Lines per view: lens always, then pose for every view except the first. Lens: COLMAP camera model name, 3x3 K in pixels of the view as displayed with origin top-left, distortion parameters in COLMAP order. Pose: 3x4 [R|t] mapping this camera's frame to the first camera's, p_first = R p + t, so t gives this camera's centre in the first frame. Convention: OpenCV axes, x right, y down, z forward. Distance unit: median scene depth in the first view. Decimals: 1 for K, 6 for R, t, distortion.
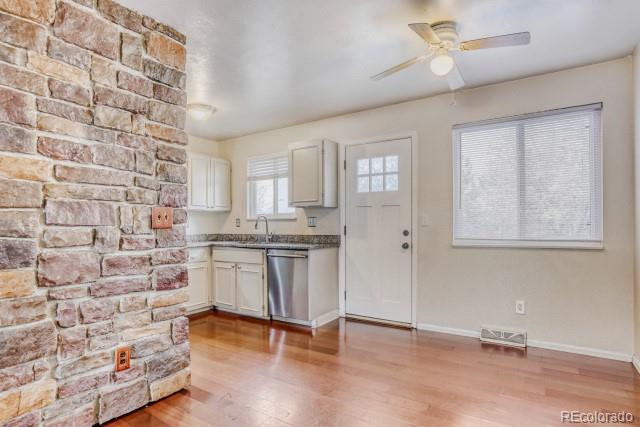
lens RADIAL K [[345.5, 0, 317.8], [0, 345.5, 225.8], [0, 0, 1]] dist [-0.016254, 0.001288]
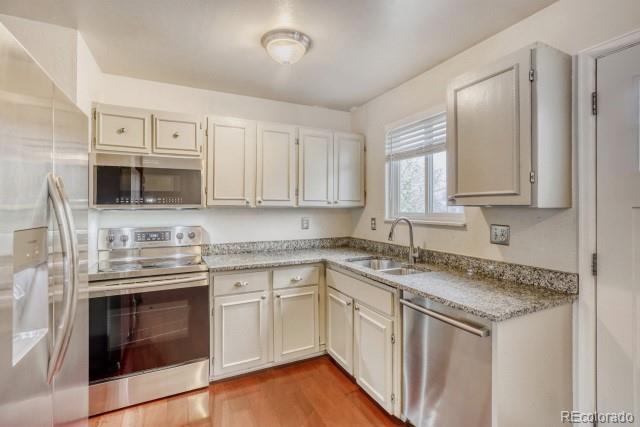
lens RADIAL K [[310.4, 0, 334.4], [0, 310.4, 205.0], [0, 0, 1]] dist [-0.004050, 0.000491]
pose [[0.876794, 0.003220, -0.480855, -0.018630], [-0.006378, 0.999967, -0.004934, -0.100229], [0.480824, 0.007393, 0.876786, 1.005459]]
